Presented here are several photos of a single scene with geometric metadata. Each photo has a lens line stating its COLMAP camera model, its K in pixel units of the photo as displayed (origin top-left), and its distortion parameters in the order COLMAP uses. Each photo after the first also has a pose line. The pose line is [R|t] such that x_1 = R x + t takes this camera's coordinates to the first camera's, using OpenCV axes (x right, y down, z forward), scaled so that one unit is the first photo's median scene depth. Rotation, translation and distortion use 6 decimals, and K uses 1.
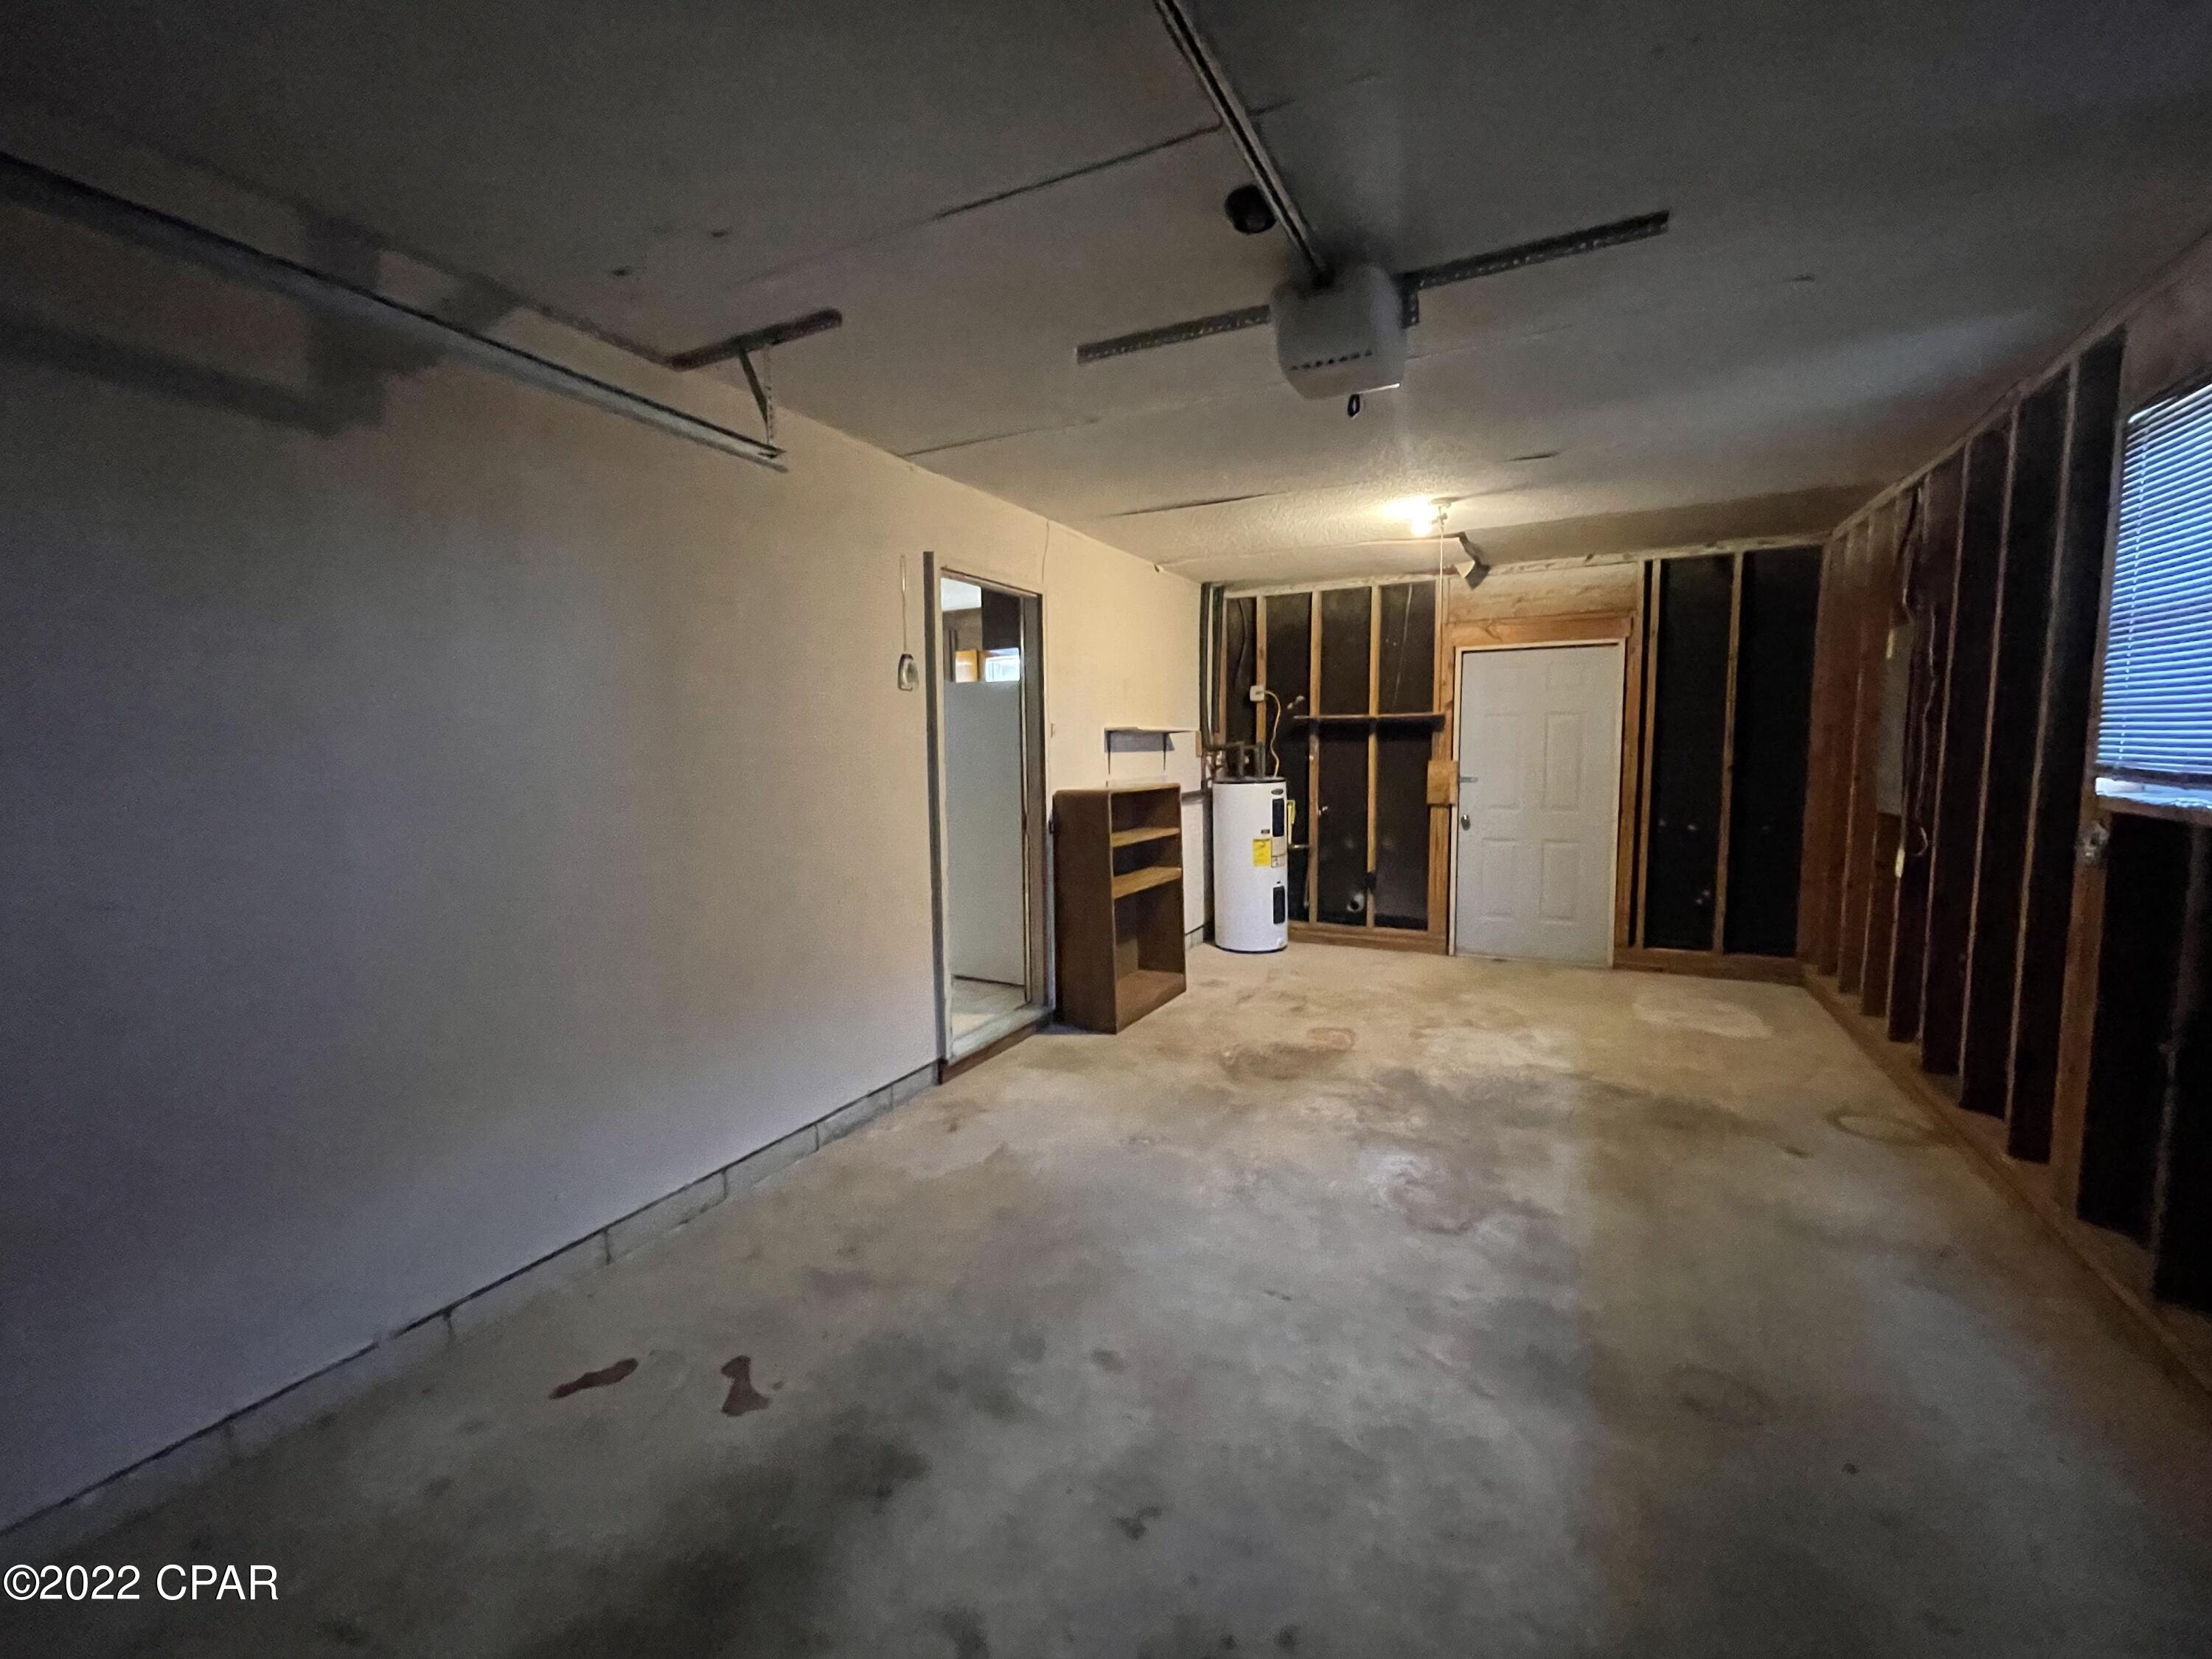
lens RADIAL K [[888.1, 0, 1106.0], [0, 888.1, 829.5], [0, 0, 1]] dist [-0.001877, -0.000077]
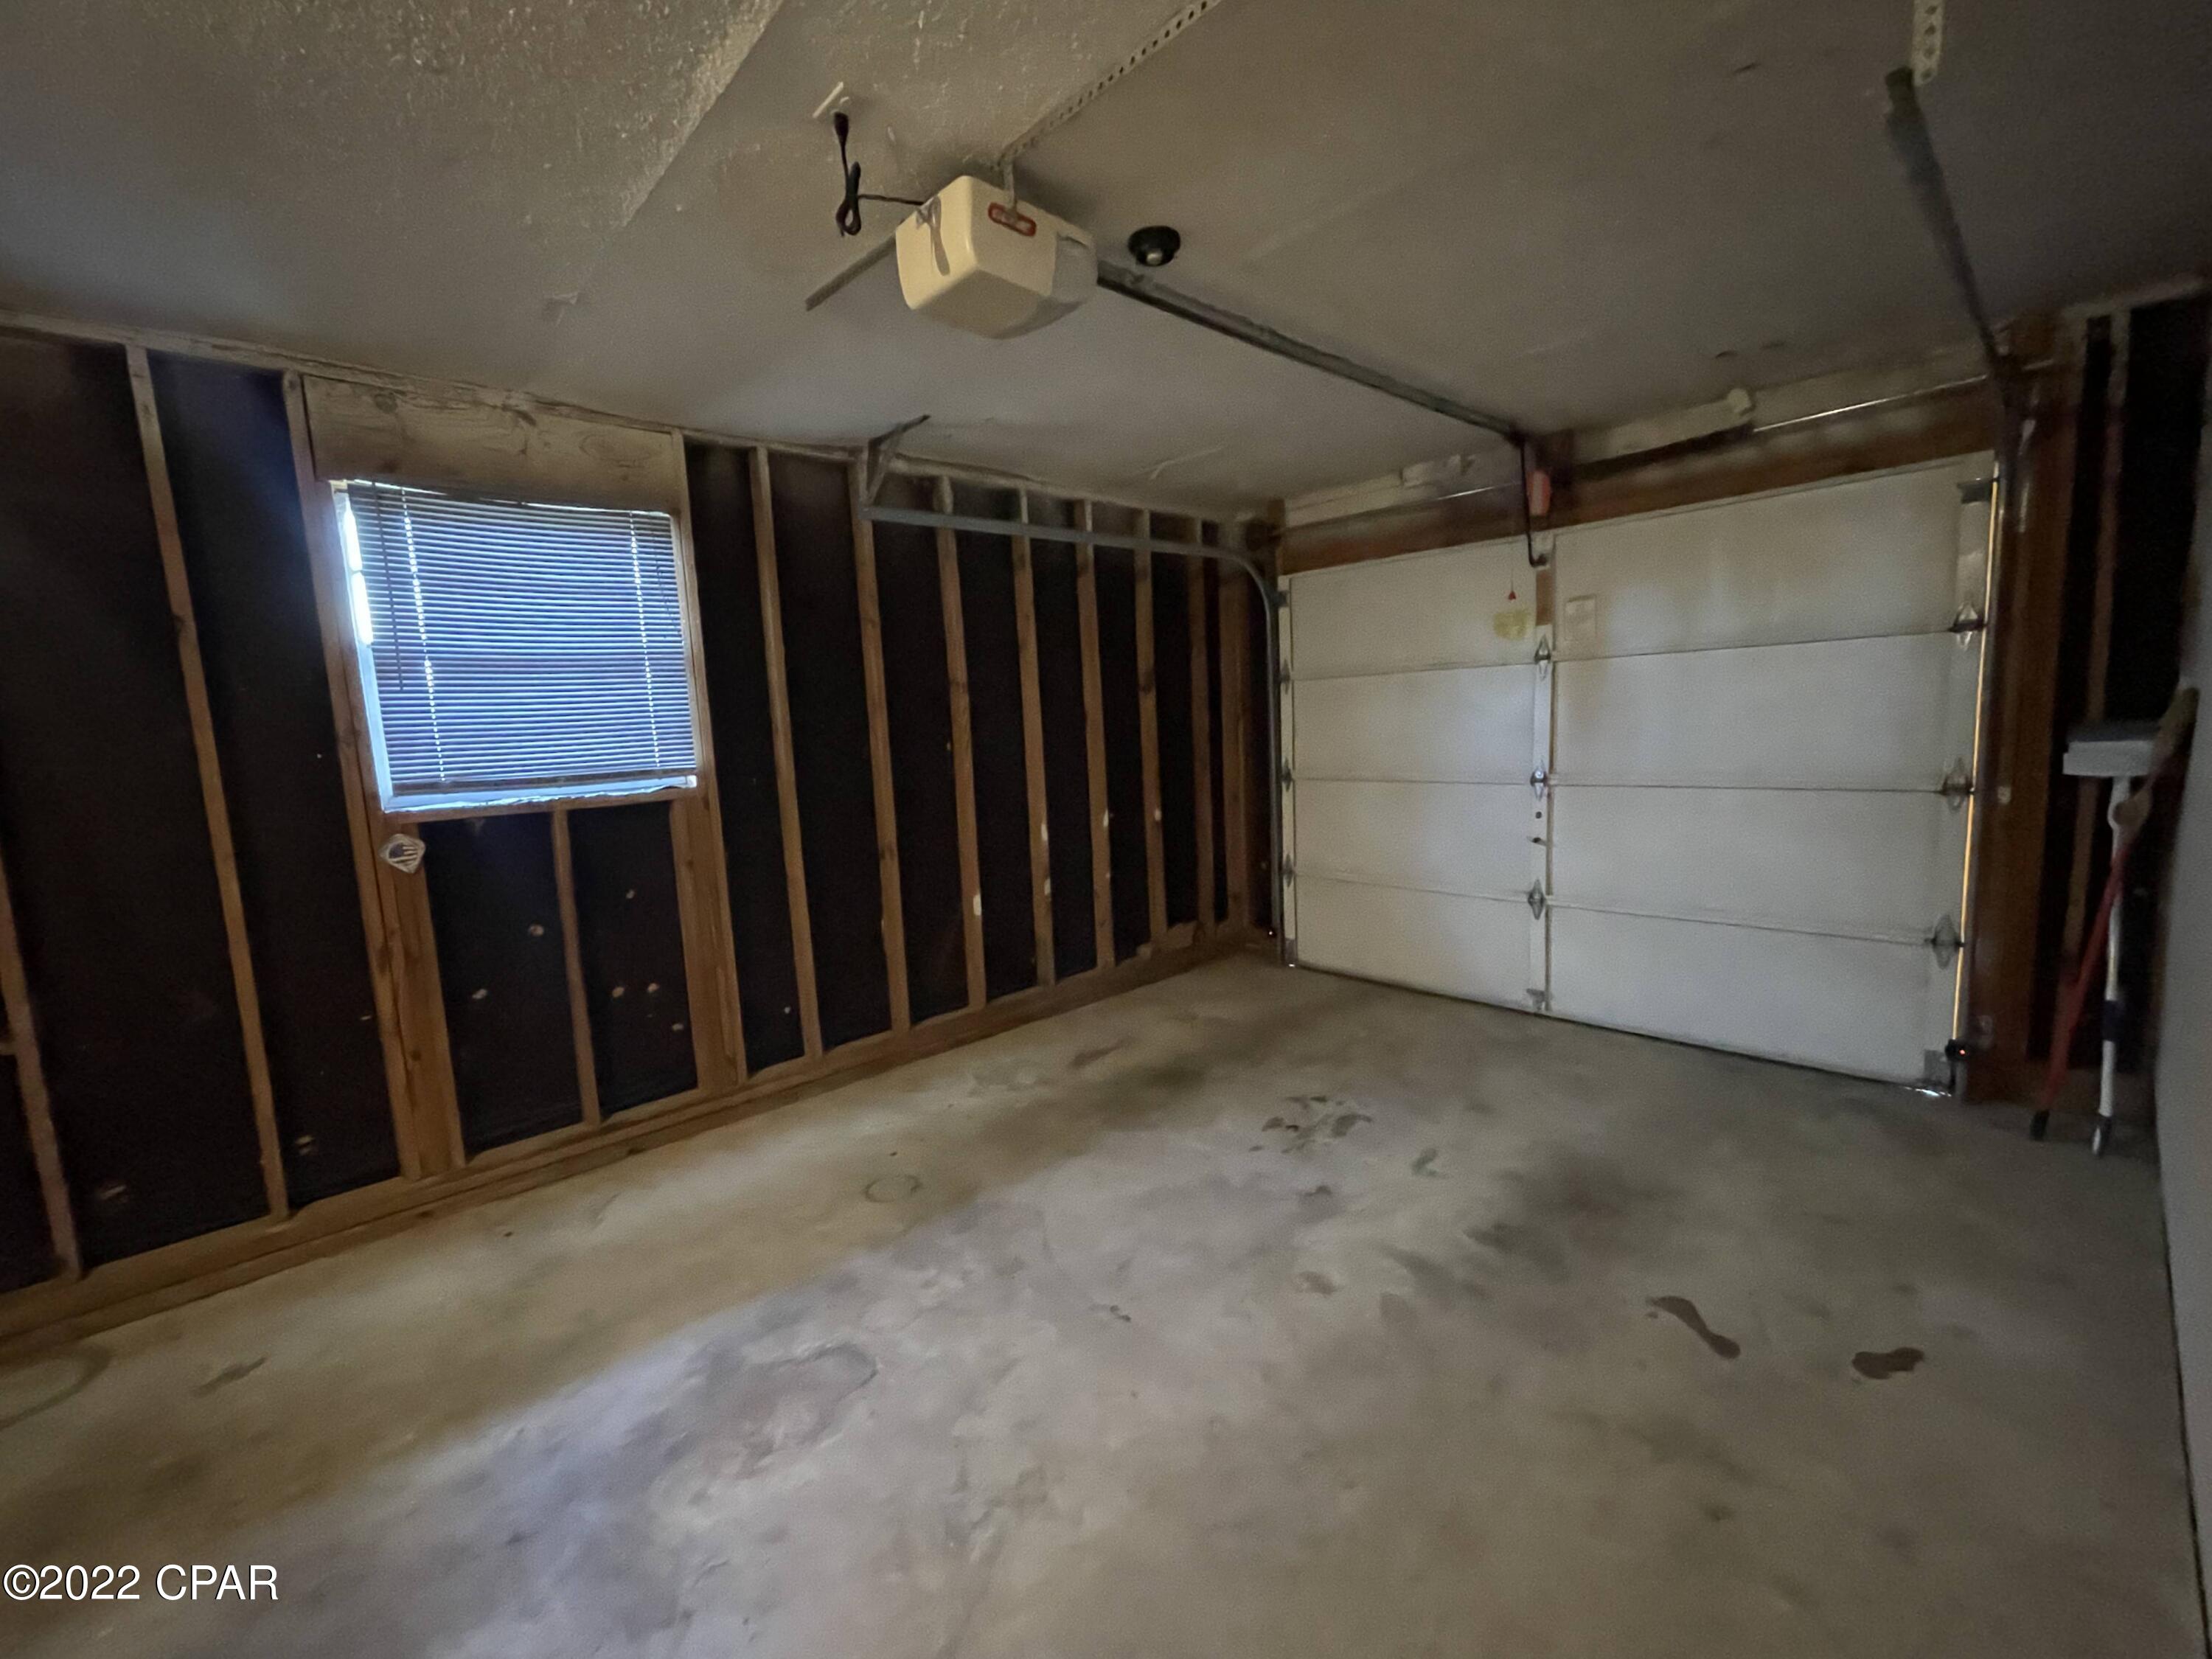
lens RADIAL K [[888.1, 0, 1106.0], [0, 888.1, 829.5], [0, 0, 1]] dist [-0.001877, -0.000077]
pose [[-0.932647, 0.013952, 0.360520, -0.147689], [0.095917, 0.972881, 0.210482, -0.181844], [-0.347806, 0.230885, -0.908693, 1.895100]]
